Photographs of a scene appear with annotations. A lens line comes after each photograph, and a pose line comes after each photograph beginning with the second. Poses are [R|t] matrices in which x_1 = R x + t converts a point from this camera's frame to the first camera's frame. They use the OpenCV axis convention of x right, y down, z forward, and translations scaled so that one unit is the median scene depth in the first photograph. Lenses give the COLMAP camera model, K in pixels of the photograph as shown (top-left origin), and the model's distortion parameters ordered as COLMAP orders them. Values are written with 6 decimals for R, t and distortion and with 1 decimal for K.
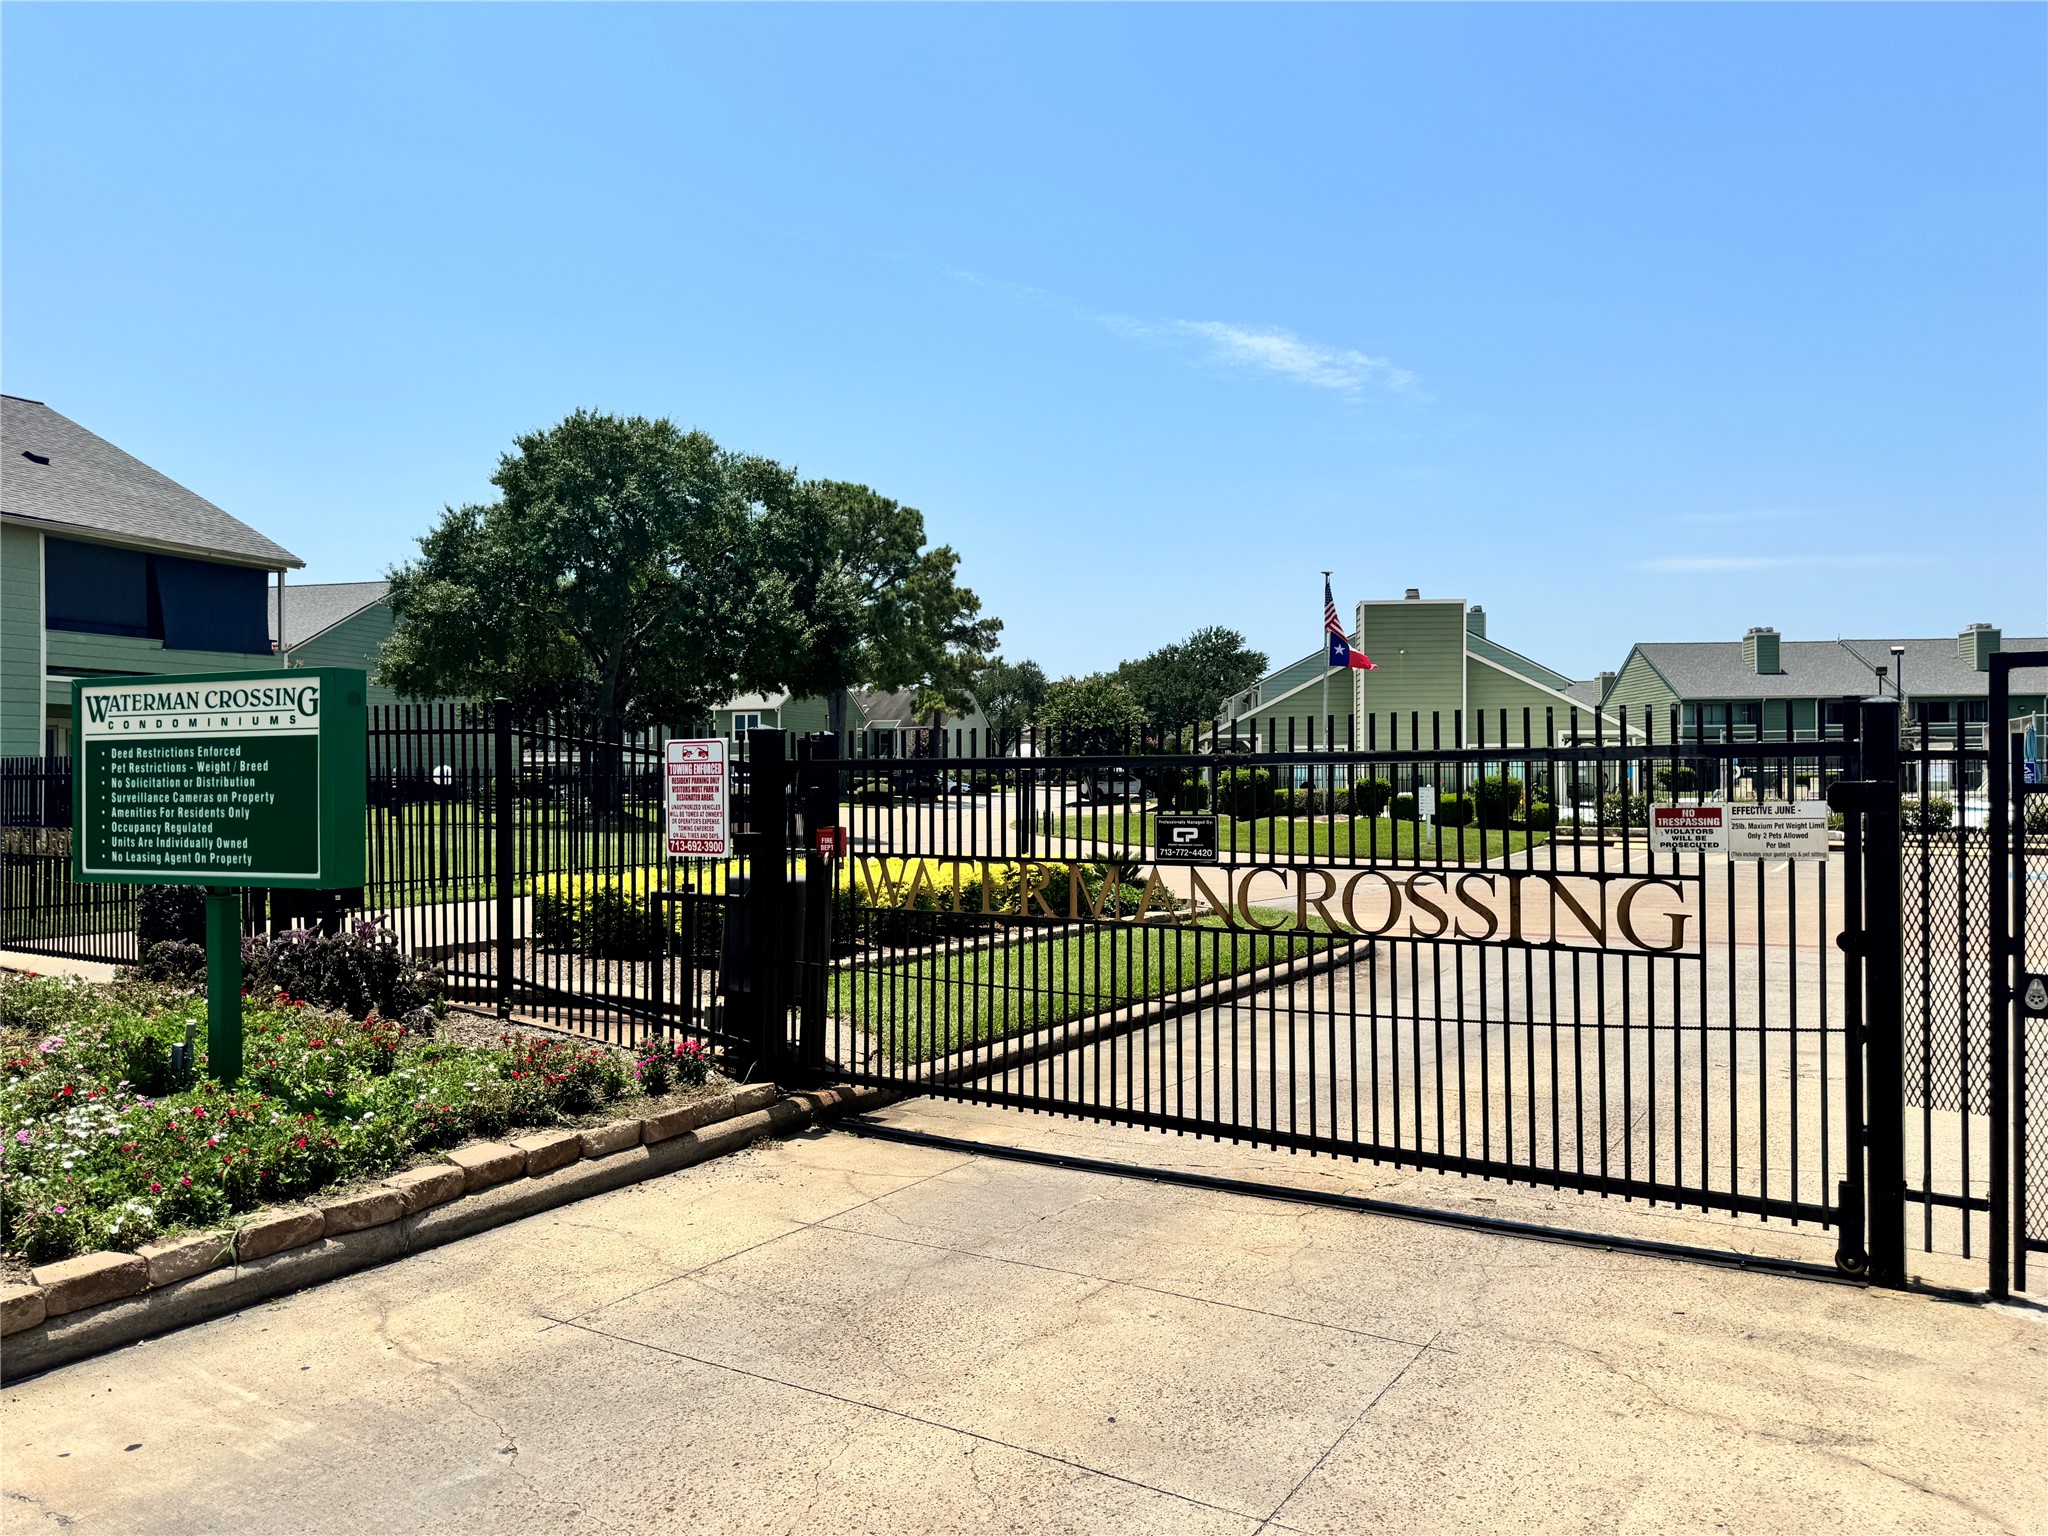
lens RADIAL K [[1530.0, 0, 1024.0], [0, 1530.0, 768.0], [0, 0, 1]] dist [0.034425, 0.001294]
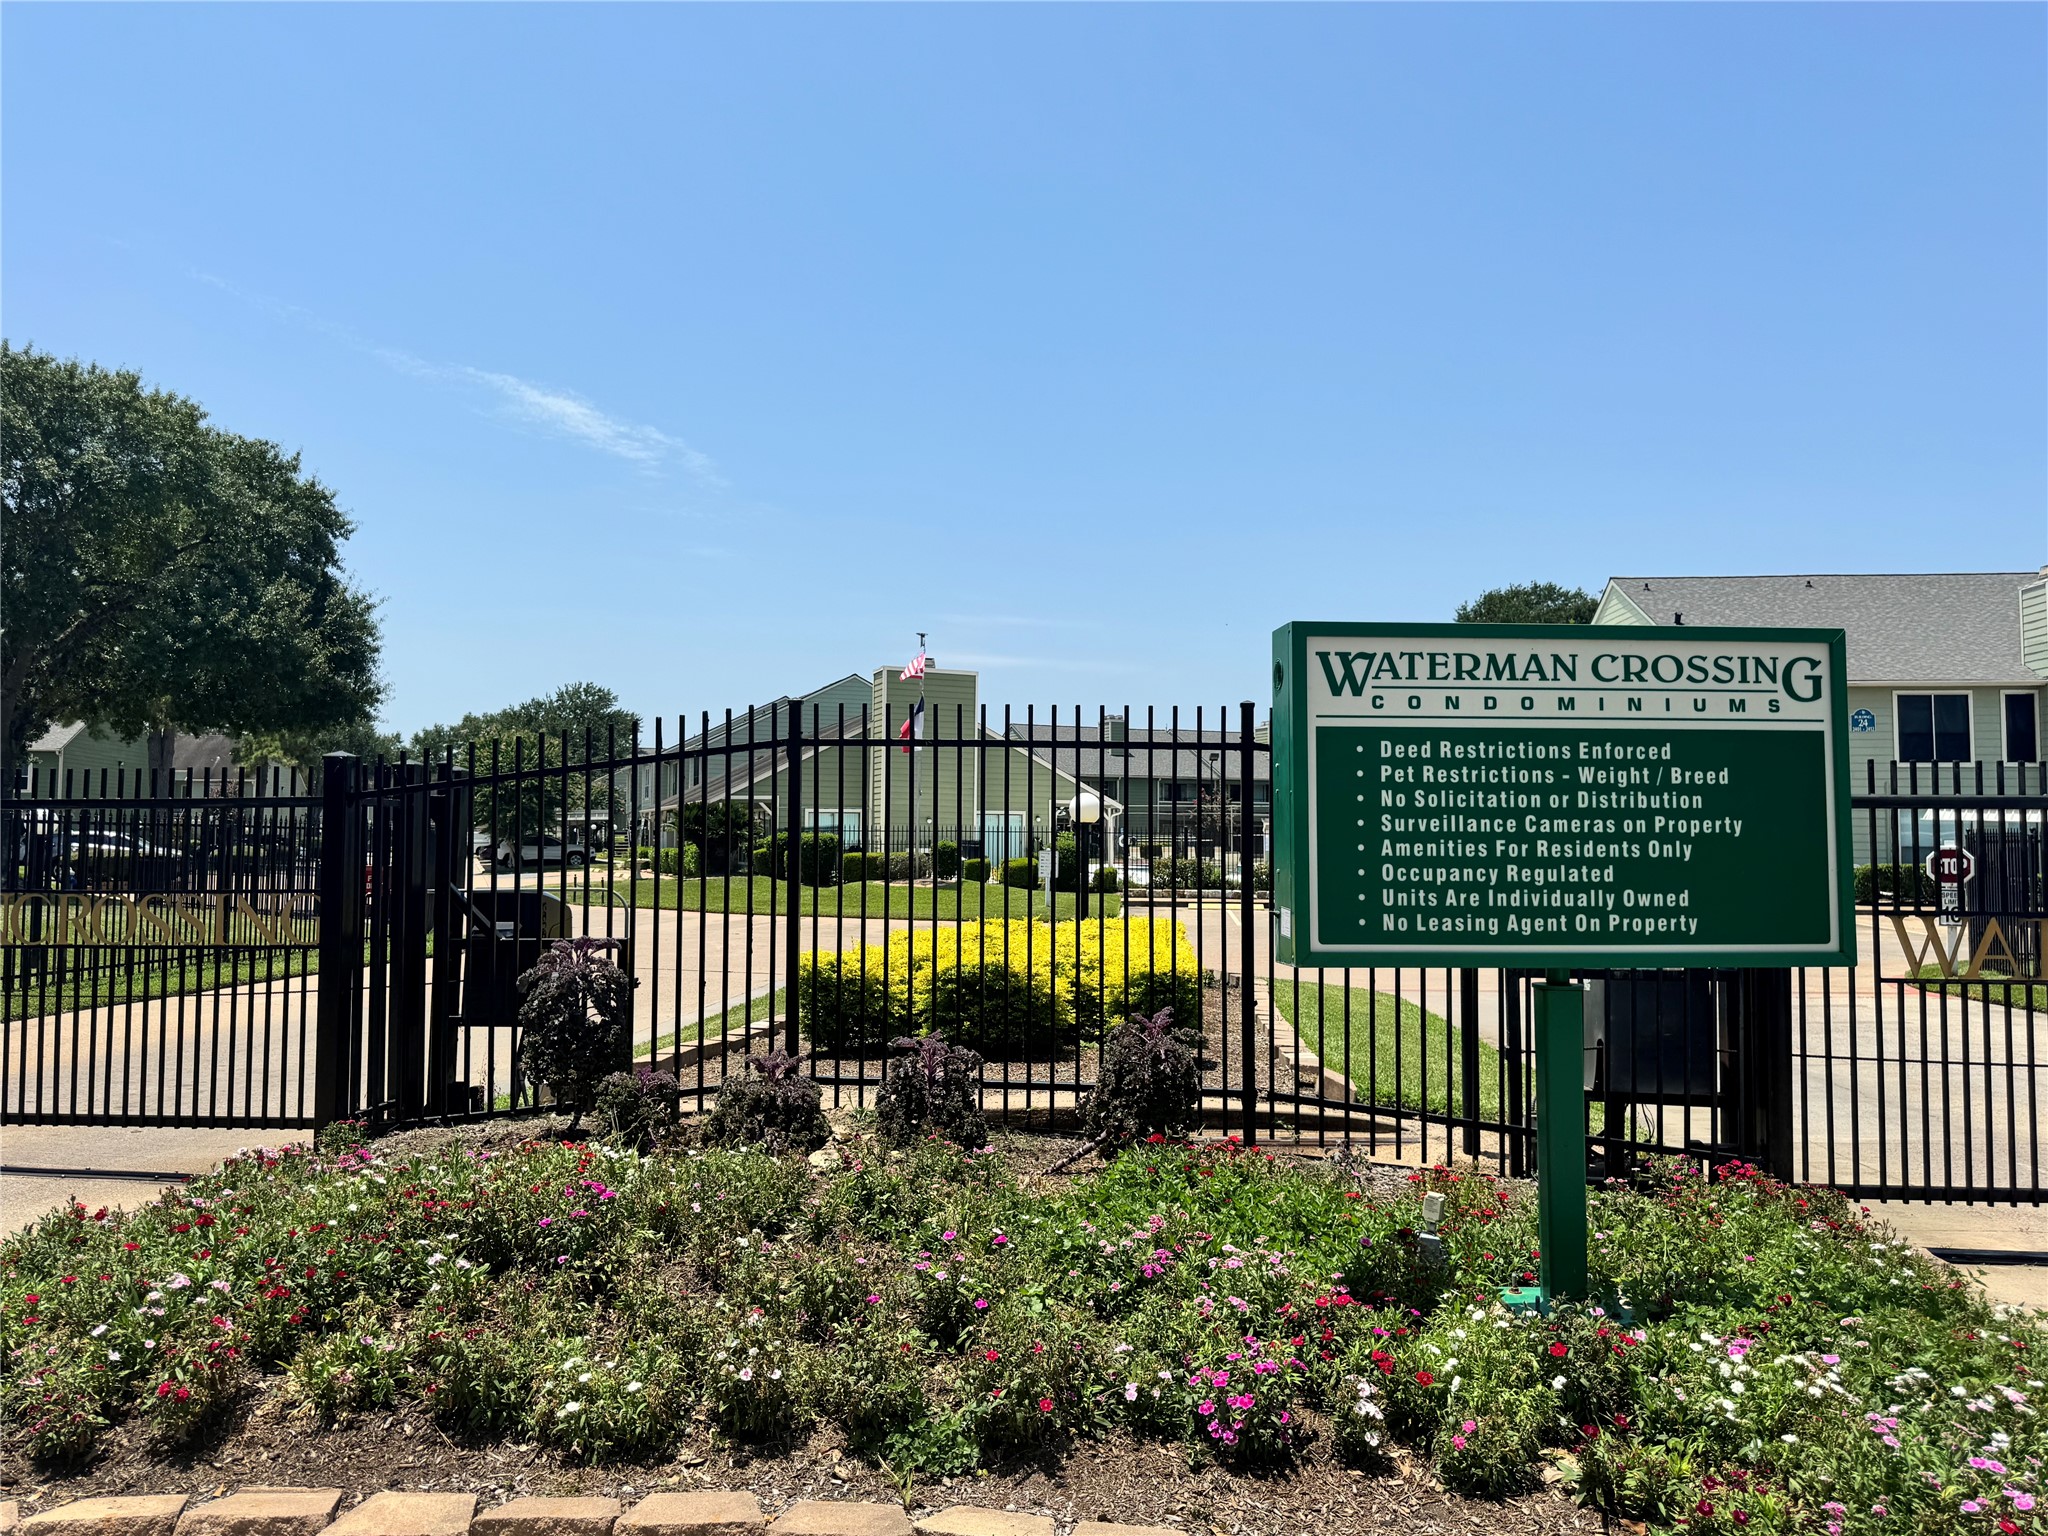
lens RADIAL K [[1455.8, 0, 1032.3], [0, 1455.8, 771.9], [0, 0, 1]] dist [0.099151, -0.120006]
pose [[0.869746, 0.033777, 0.492343, -0.985758], [-0.013230, 0.998892, -0.045157, 0.026651], [-0.493323, 0.032762, 0.869229, 0.578210]]
